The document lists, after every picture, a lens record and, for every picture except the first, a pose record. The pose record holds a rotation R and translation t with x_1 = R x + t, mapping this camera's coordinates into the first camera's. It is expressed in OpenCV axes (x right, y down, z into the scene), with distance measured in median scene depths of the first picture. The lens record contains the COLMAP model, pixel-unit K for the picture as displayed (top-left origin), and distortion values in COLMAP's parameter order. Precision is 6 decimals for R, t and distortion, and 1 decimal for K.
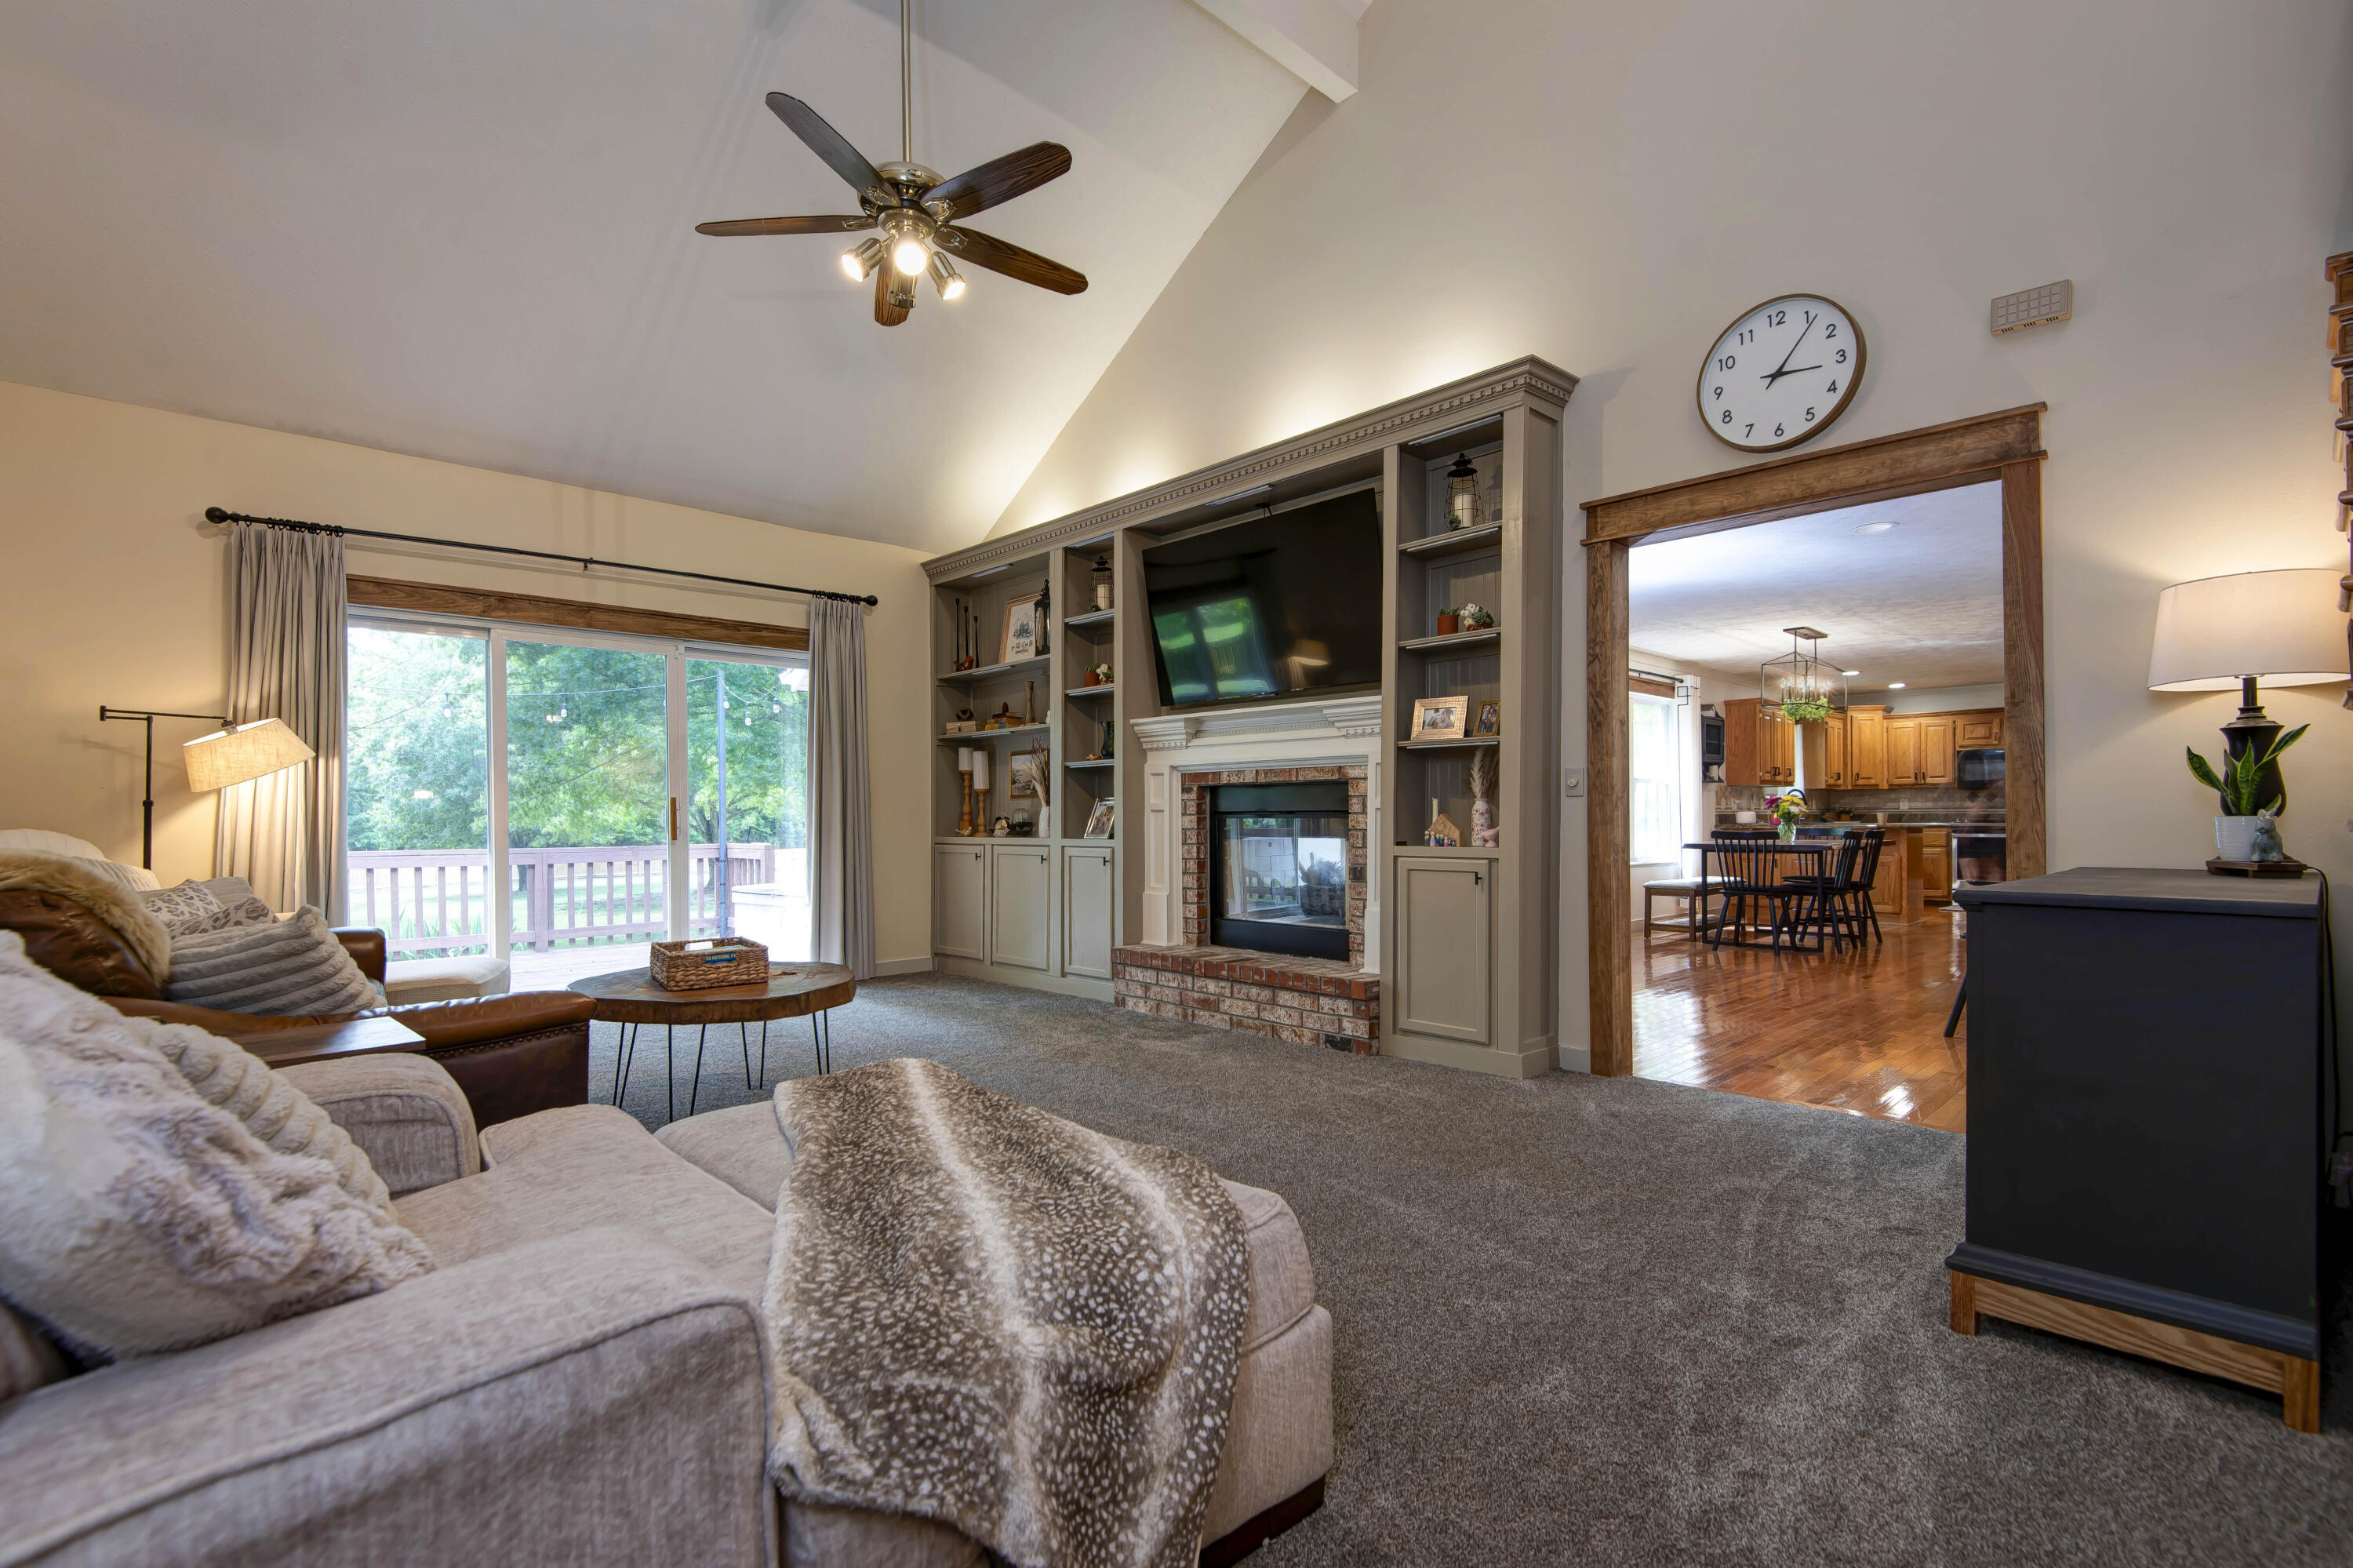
lens RADIAL K [[1067.3, 0, 1139.8], [0, 1067.3, 825.5], [0, 0, 1]] dist [0.011642, -0.010697]
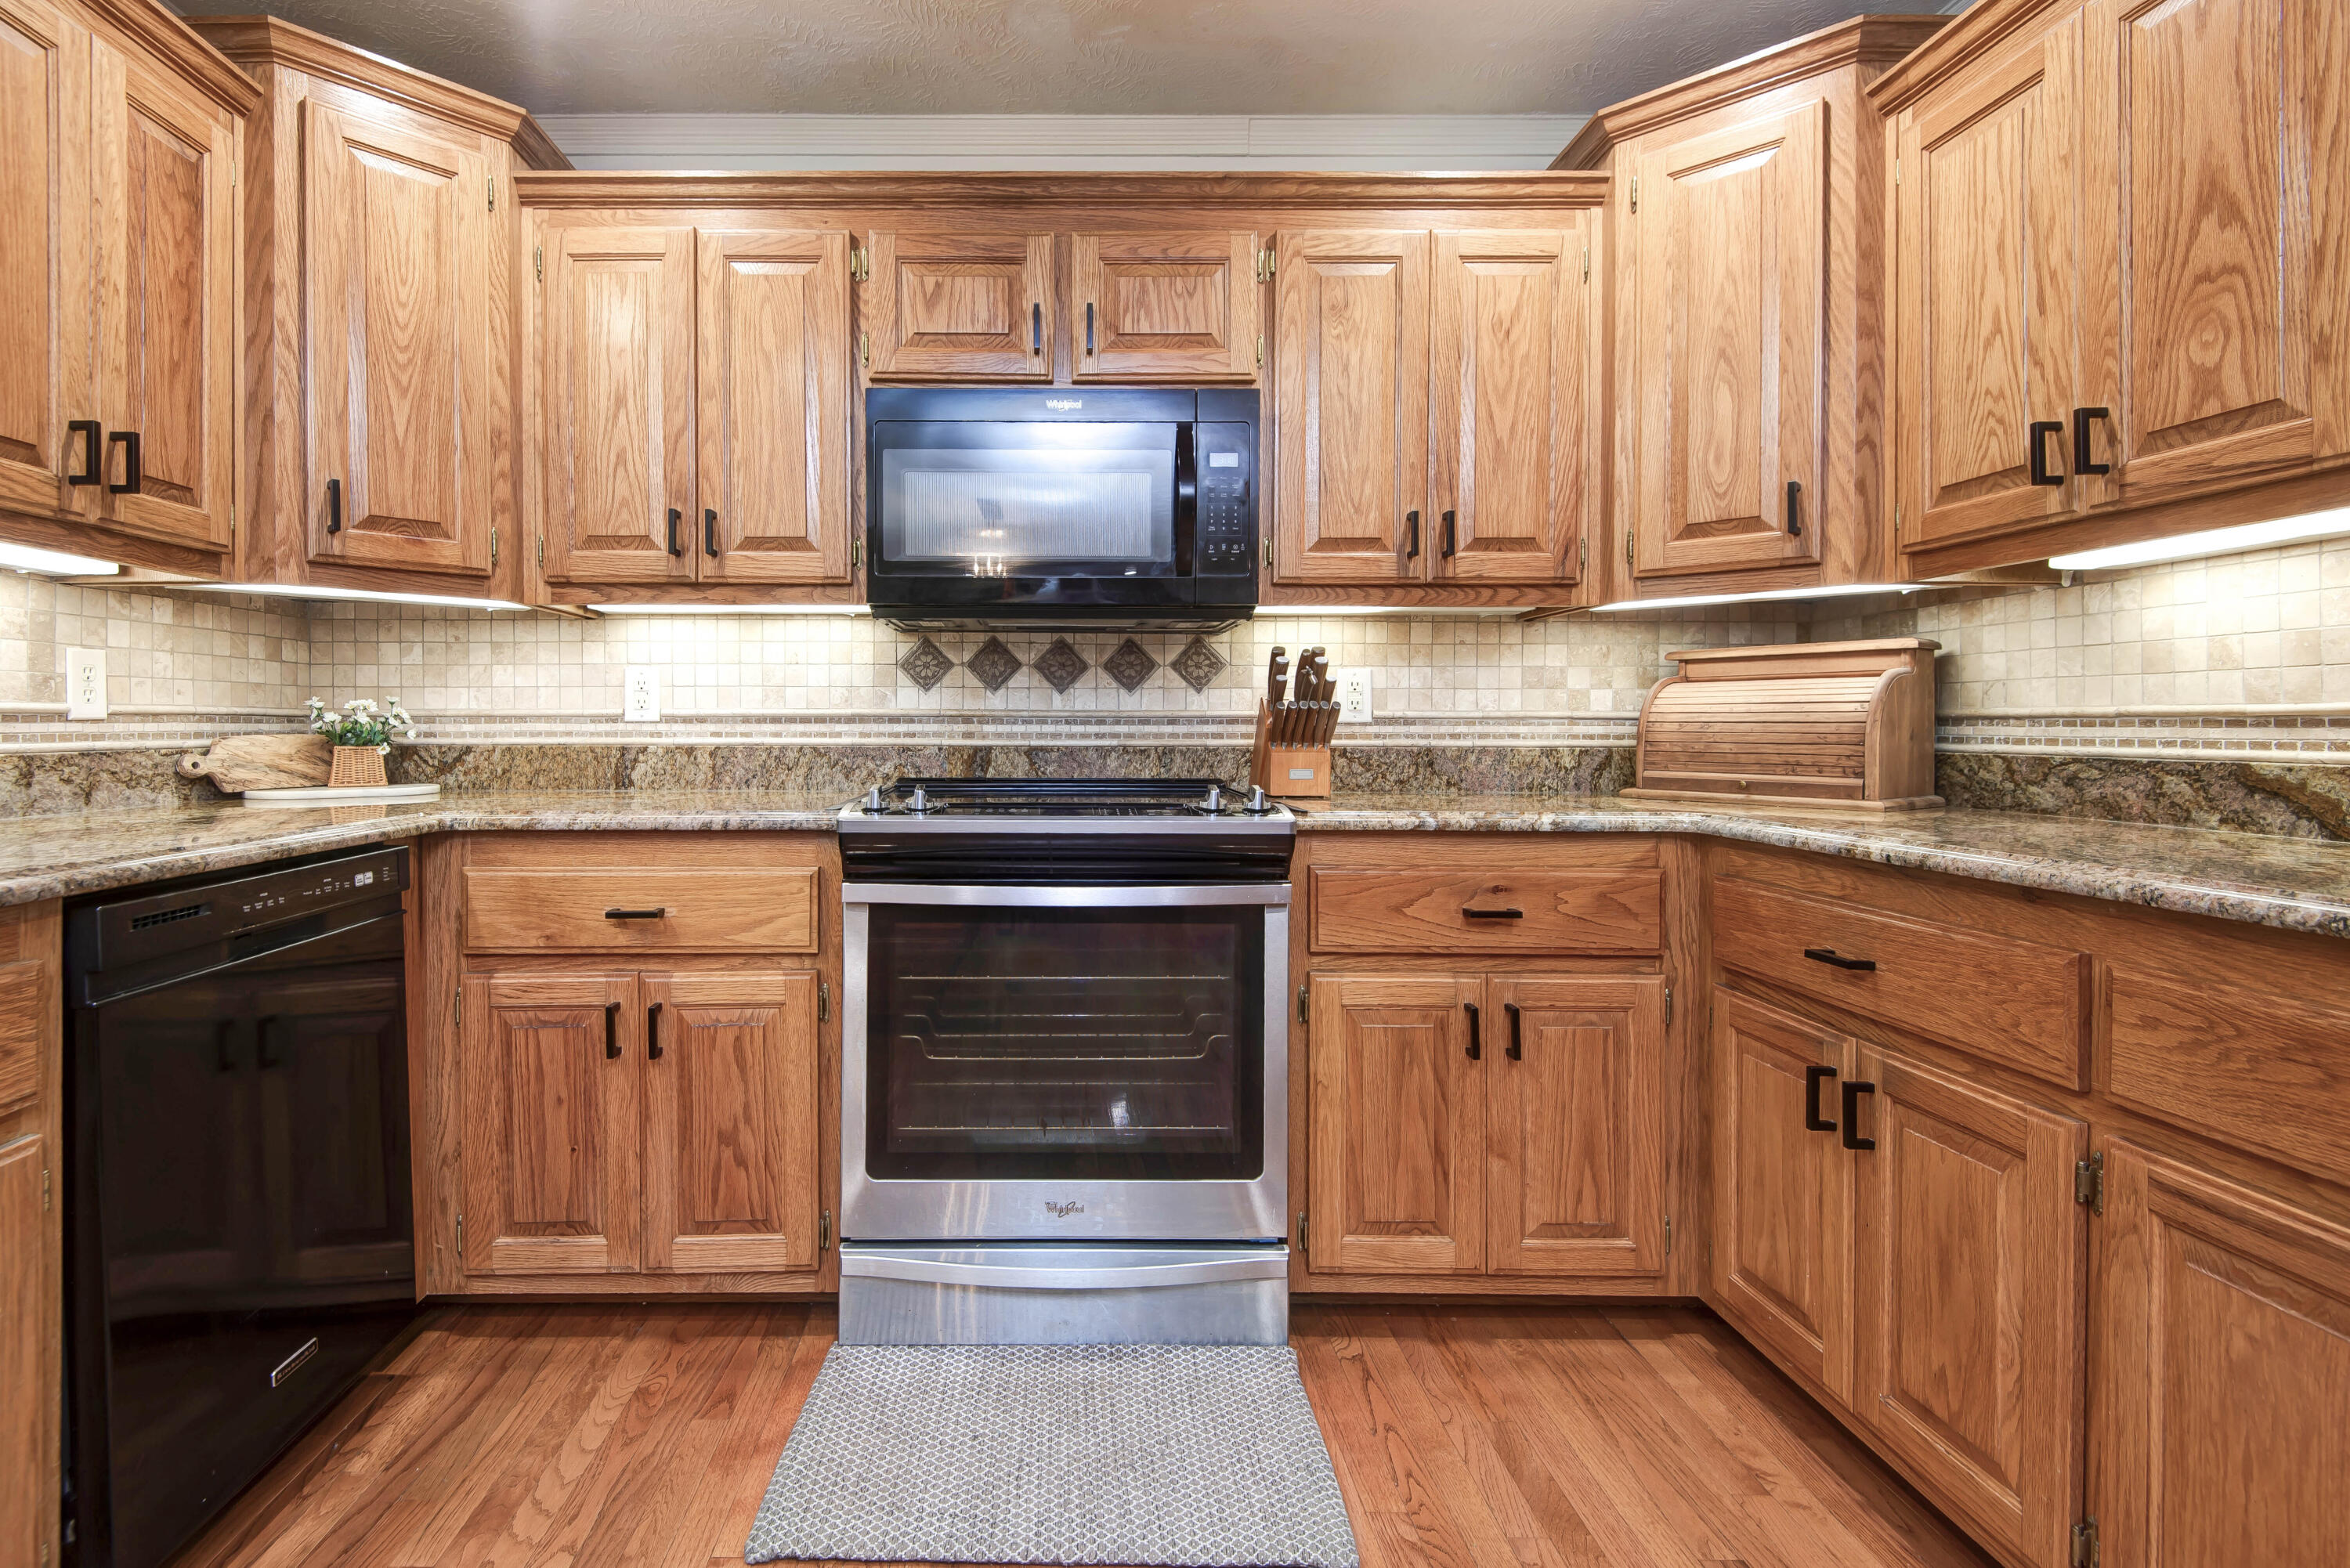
lens RADIAL K [[1065.8, 0, 1050.2], [0, 1065.8, 738.1], [0, 0, 1]] dist [0.011642, -0.010697]
pose [[0.667968, 0.000413, 0.744189, 1.852289], [-0.002297, 0.999996, 0.001507, -0.038573], [-0.744186, -0.002716, 0.667967, 2.438895]]
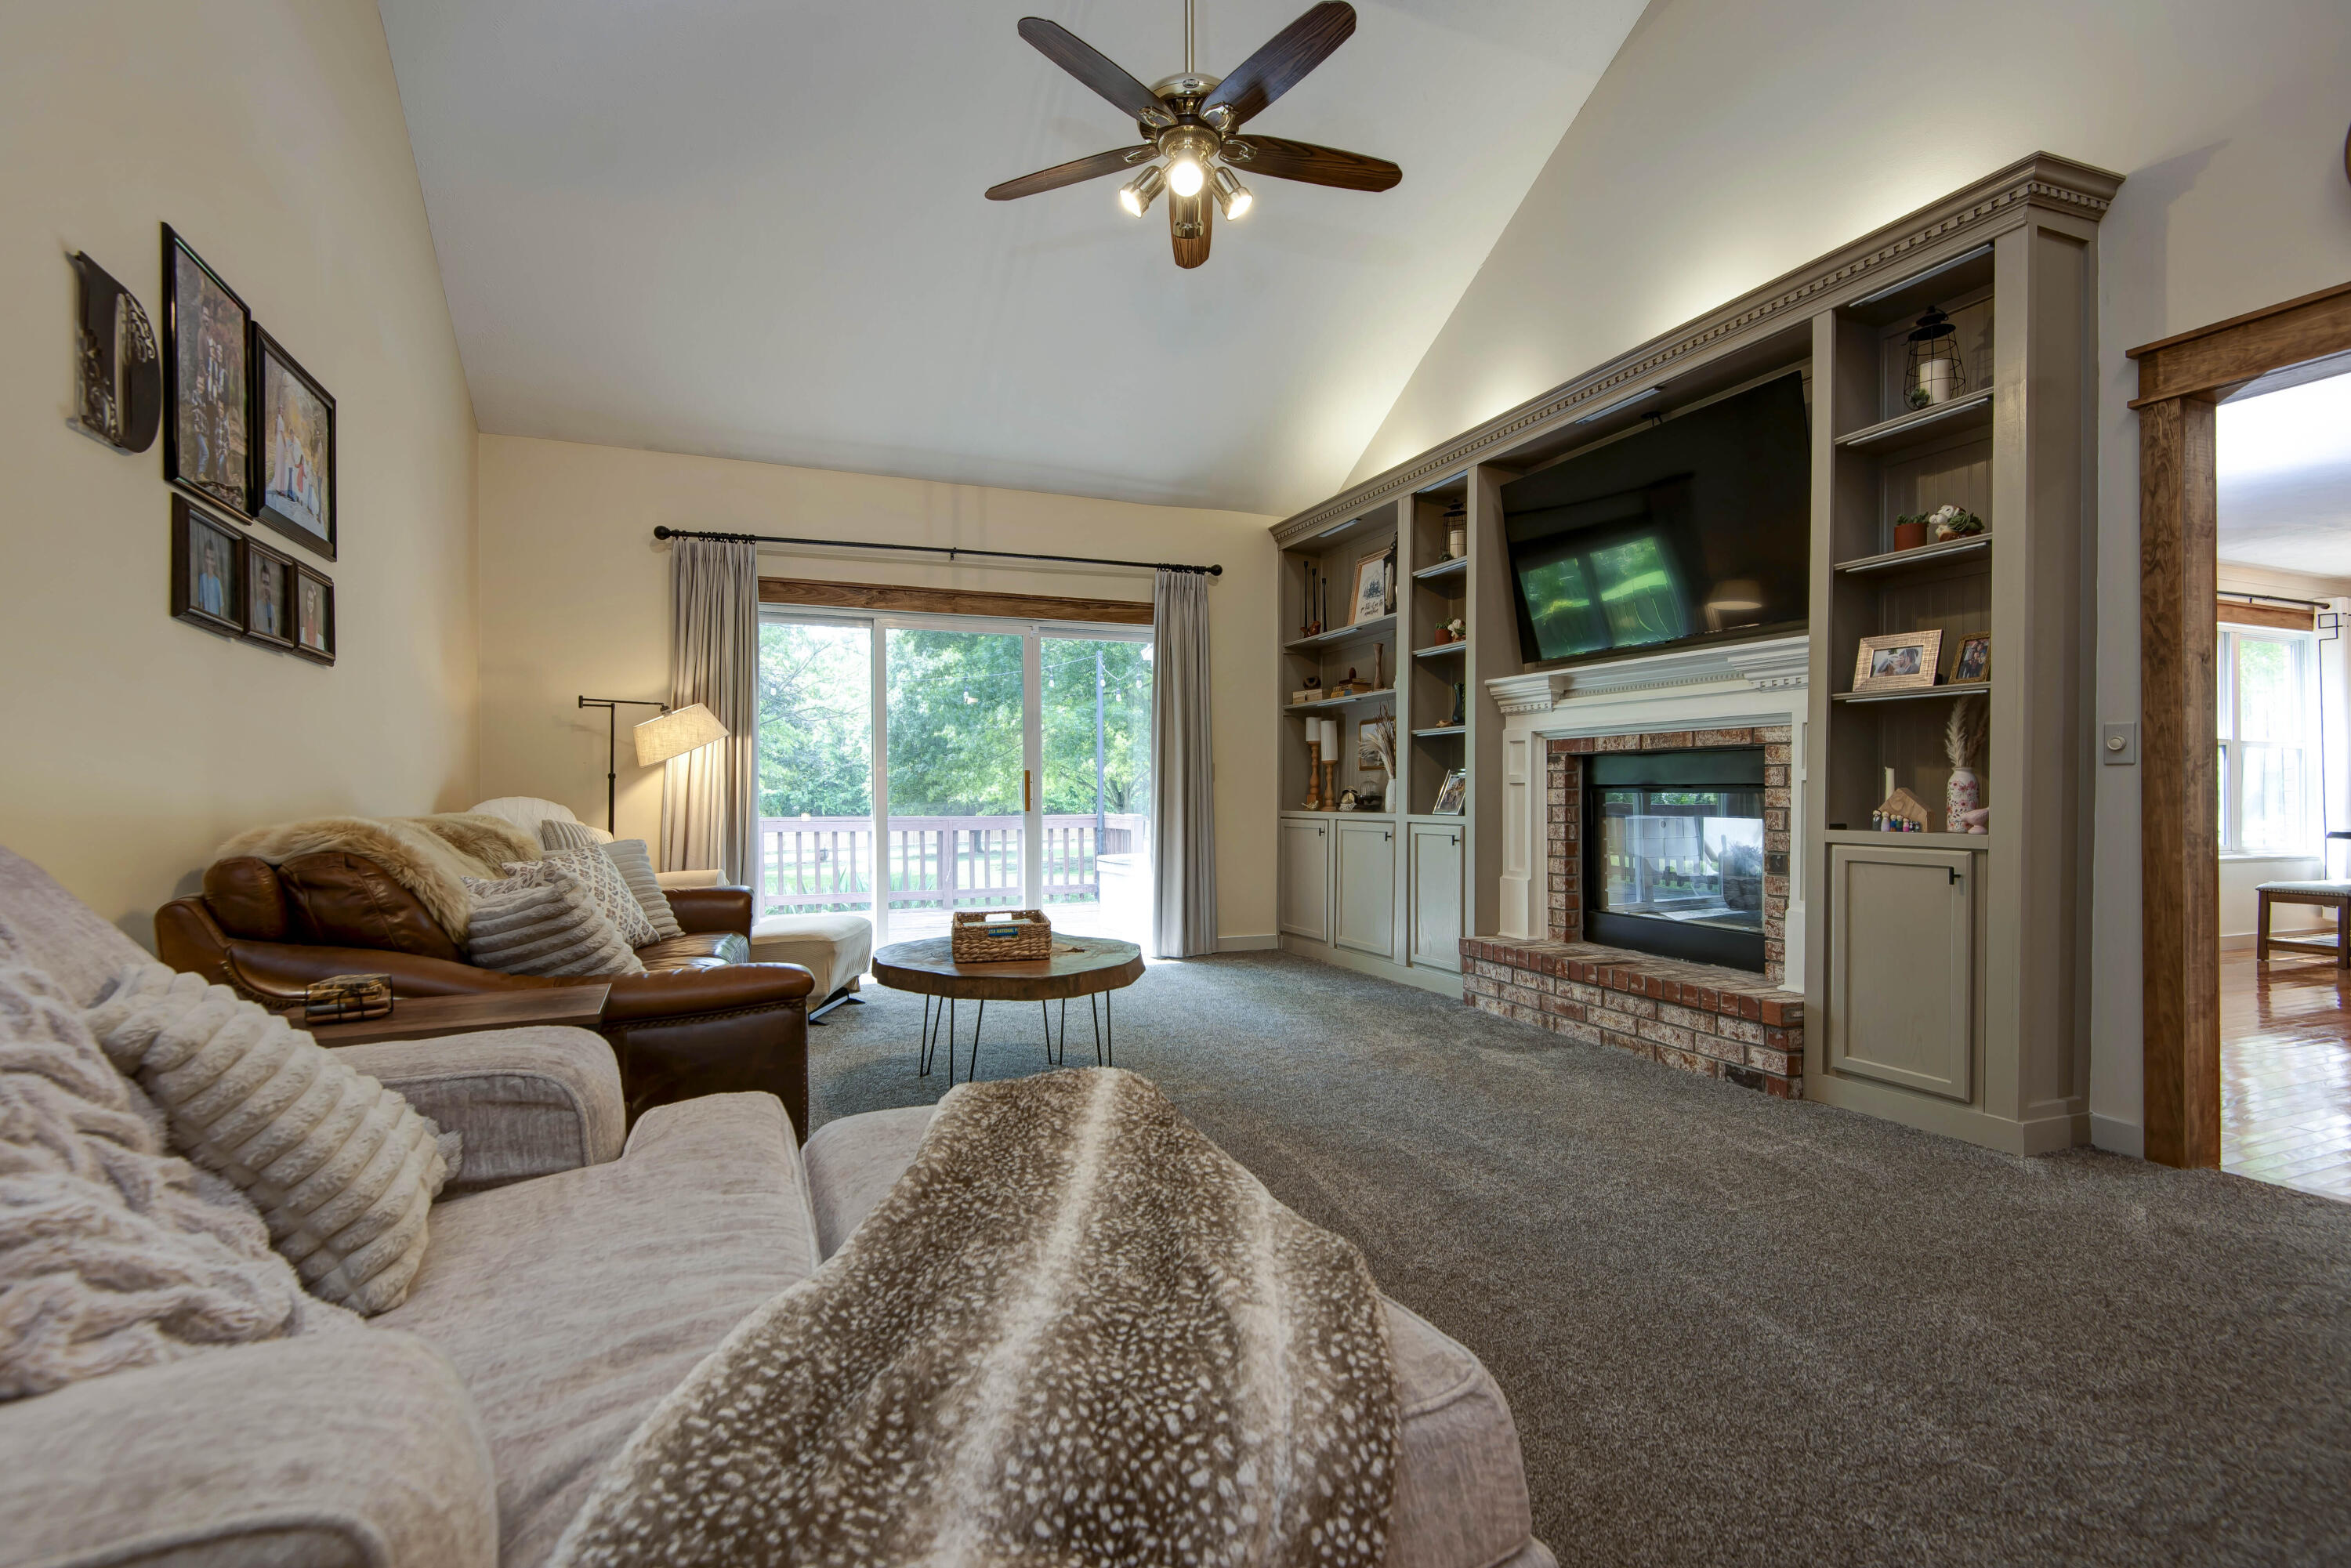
lens RADIAL K [[1066.3, 0, 1127.2], [0, 1066.3, 794.6], [0, 0, 1]] dist [0.011642, -0.010697]
pose [[0.929401, 0.005379, -0.369032, 0.054653], [-0.006618, 0.999976, -0.002094, -0.001314], [0.369011, 0.004389, 0.929414, 0.095695]]
